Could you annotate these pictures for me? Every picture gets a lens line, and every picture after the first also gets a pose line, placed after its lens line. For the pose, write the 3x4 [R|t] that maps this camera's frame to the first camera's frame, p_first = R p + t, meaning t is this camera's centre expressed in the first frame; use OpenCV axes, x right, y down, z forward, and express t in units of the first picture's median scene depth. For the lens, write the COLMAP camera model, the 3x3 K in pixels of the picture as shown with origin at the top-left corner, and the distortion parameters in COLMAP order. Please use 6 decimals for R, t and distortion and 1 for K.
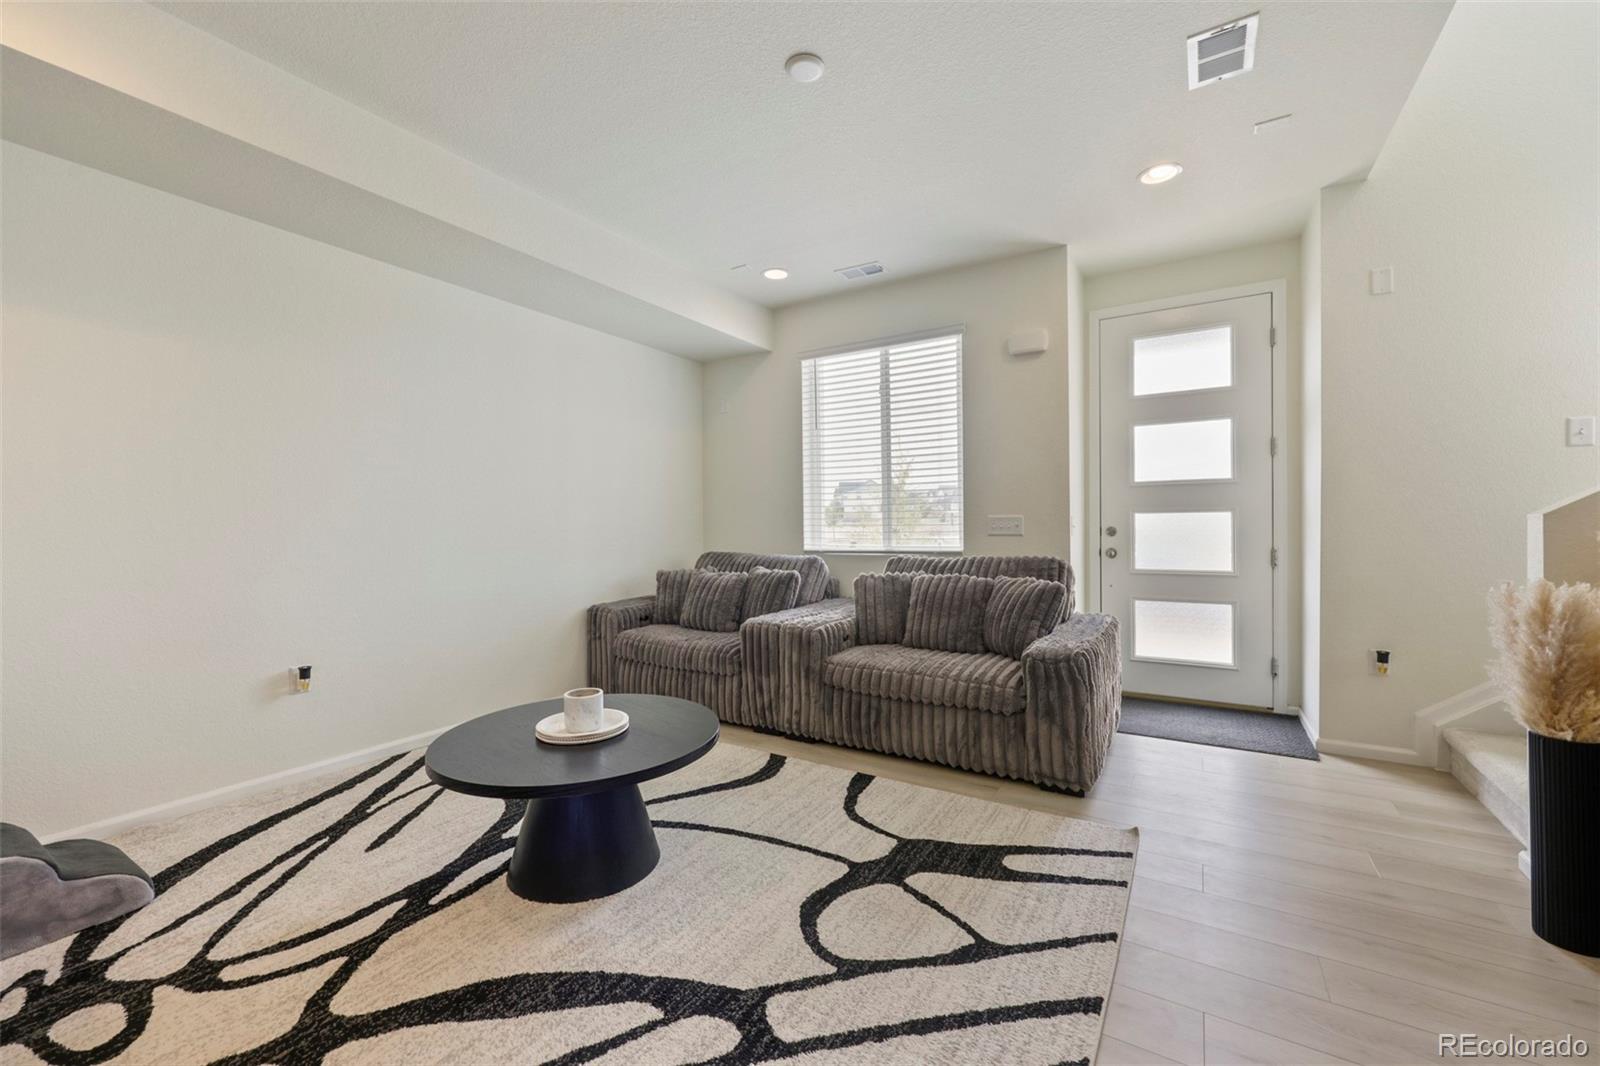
lens RADIAL K [[640.9, 0, 793.6], [0, 640.9, 531.0], [0, 0, 1]] dist [0.001315, -0.000021]
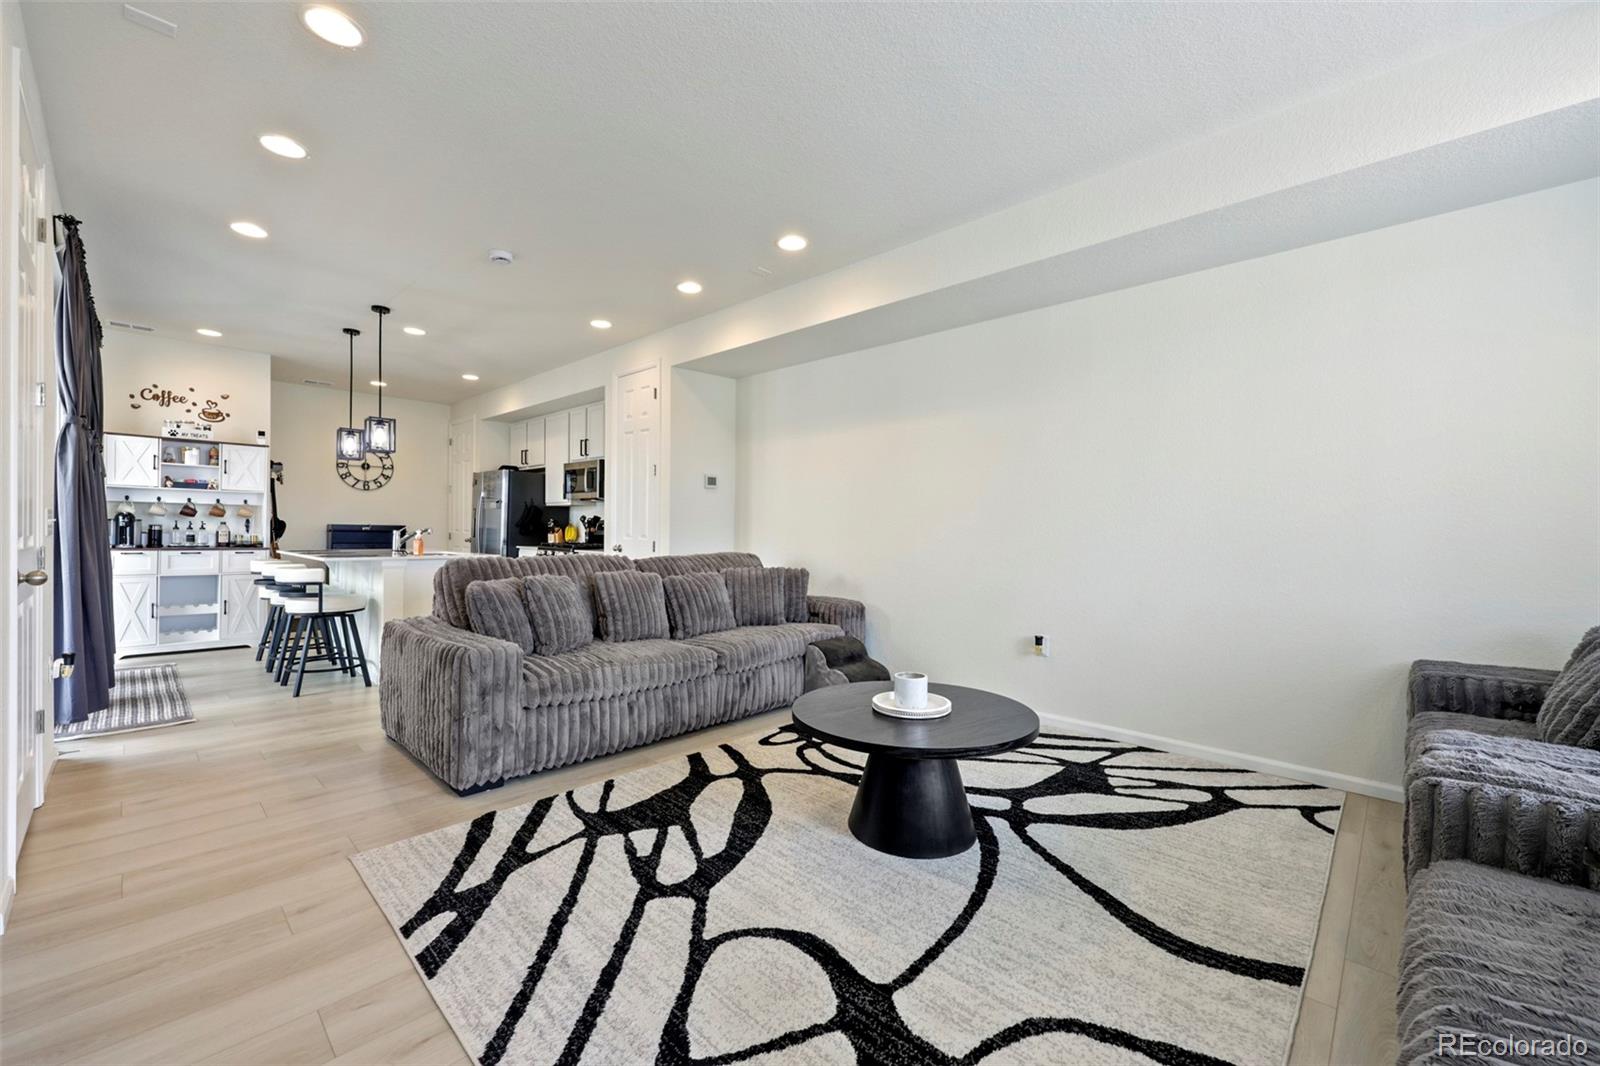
lens RADIAL K [[640.9, 0, 793.6], [0, 640.9, 531.0], [0, 0, 1]] dist [0.001315, -0.000021]
pose [[-0.206636, 0.006943, -0.978393, 0.632568], [-0.015769, 0.999821, 0.010425, -0.008937], [0.978291, 0.017583, -0.206489, 0.789178]]
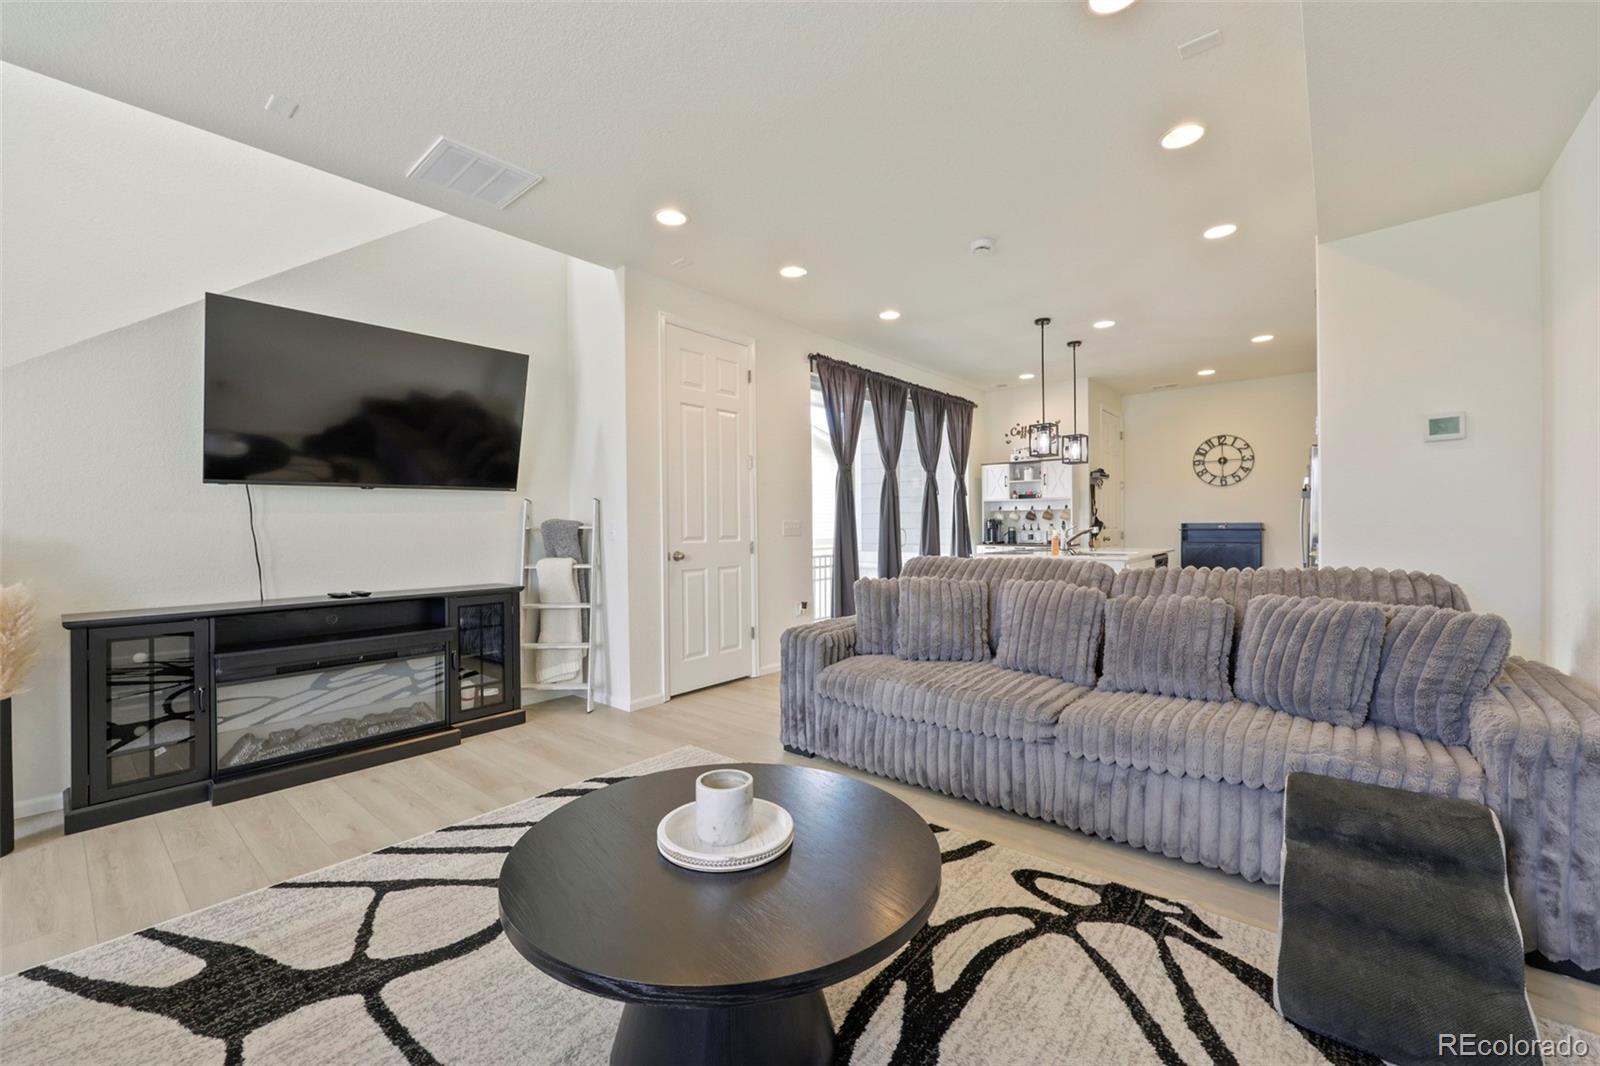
lens RADIAL K [[640.9, 0, 793.6], [0, 640.9, 531.0], [0, 0, 1]] dist [0.001315, -0.000021]
pose [[-0.989216, 0.017679, 0.145396, -0.384181], [0.019428, 0.999755, 0.010614, -0.006100], [-0.145173, 0.013325, -0.989317, 1.257628]]
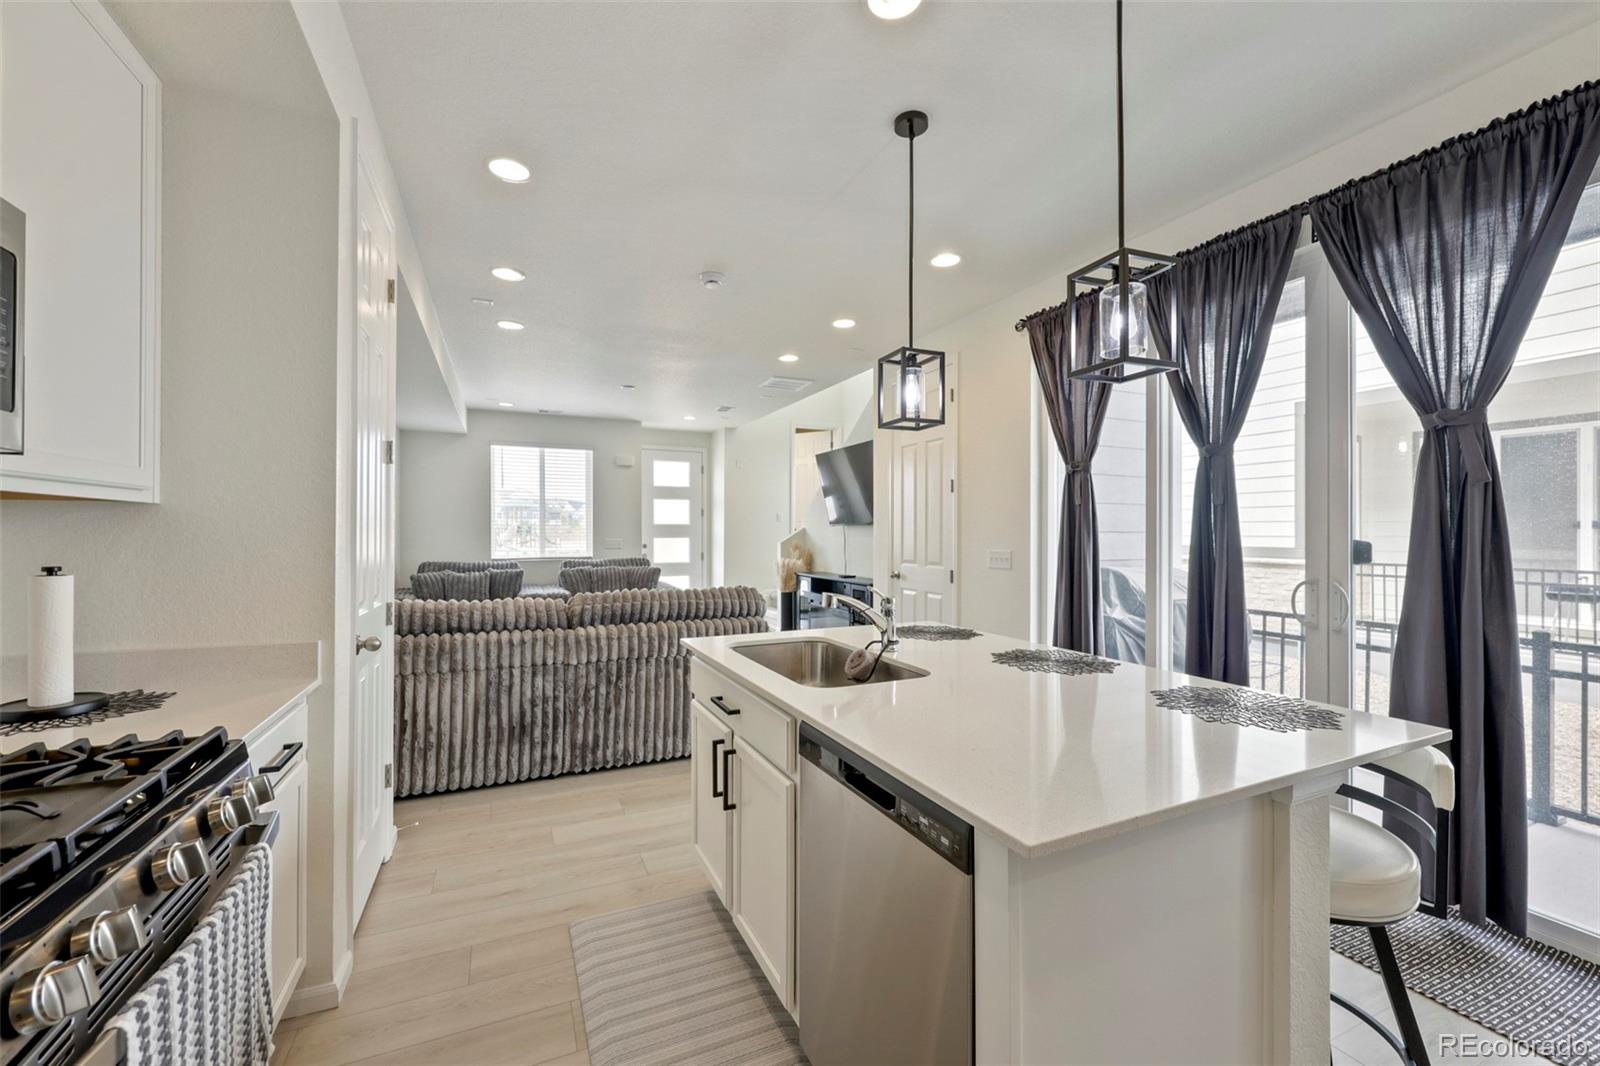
lens RADIAL K [[641.3, 0, 792.7], [0, 641.3, 530.2], [0, 0, 1]] dist [-0.006863, -0.000003]
pose [[0.558717, 0.009004, 0.829310, -1.587720], [-0.000517, 0.999945, -0.010508, -0.045758], [-0.829358, 0.005443, 0.558690, -0.993480]]
